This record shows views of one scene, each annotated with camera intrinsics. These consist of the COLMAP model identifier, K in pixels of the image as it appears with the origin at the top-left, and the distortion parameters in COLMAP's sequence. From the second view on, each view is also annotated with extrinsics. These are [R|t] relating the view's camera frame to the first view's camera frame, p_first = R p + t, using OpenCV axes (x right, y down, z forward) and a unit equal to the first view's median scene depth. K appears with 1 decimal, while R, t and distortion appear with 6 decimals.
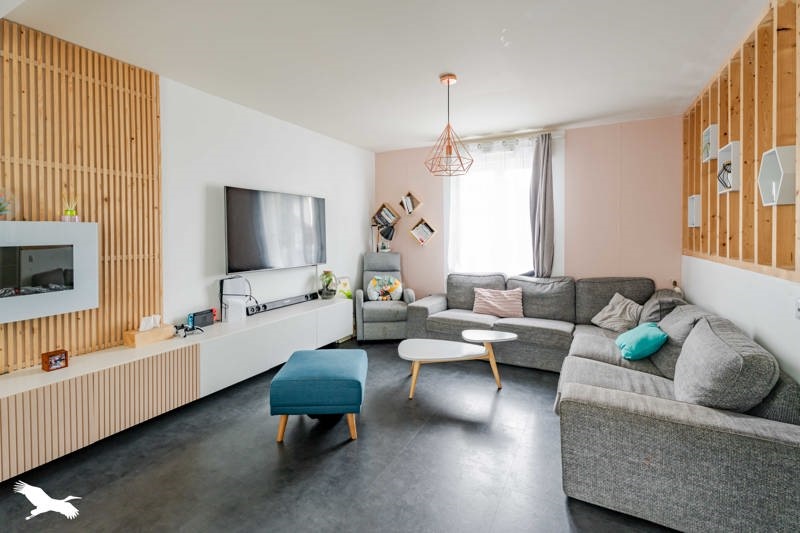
lens RADIAL K [[362.0, 0, 402.6], [0, 362.0, 240.5], [0, 0, 1]] dist [0.000934, 0.000453]
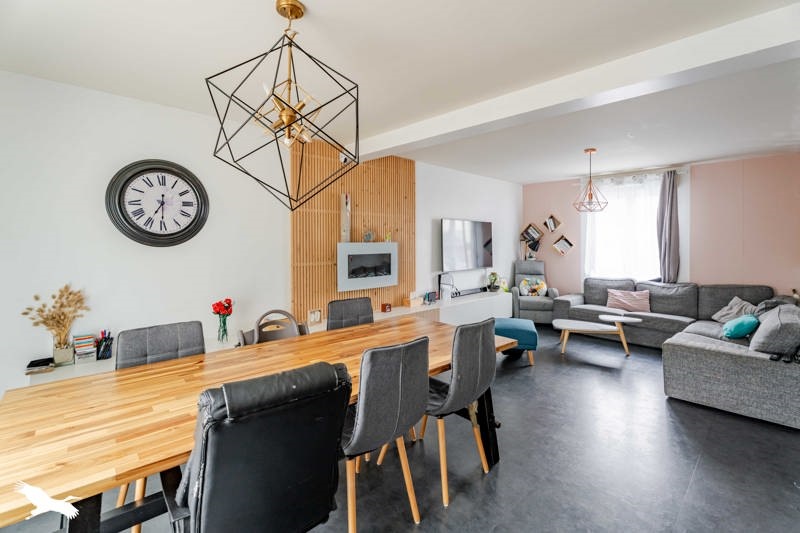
lens RADIAL K [[359.6, 0, 400.7], [0, 359.6, 243.1], [0, 0, 1]] dist [0.000320, 0.000074]
pose [[0.948965, 0.006012, -0.315325, -0.108638], [-0.010355, 0.999873, -0.012102, -0.012667], [0.315212, 0.014749, 0.948907, -0.496818]]
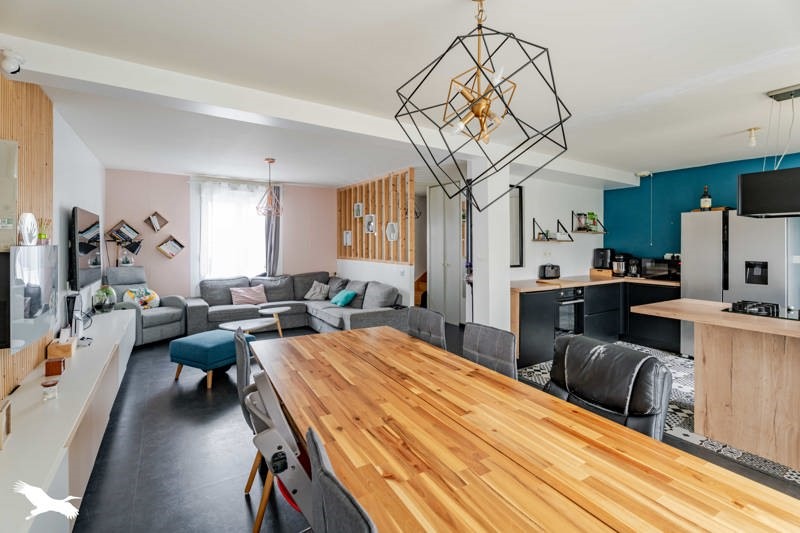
lens RADIAL K [[362.0, 0, 402.6], [0, 362.0, 240.5], [0, 0, 1]] dist [0.000934, 0.000453]
pose [[0.495038, 0.010614, 0.868806, -0.700081], [0.011866, 0.999750, -0.018975, -0.016847], [-0.868790, 0.019703, 0.494788, -0.268479]]
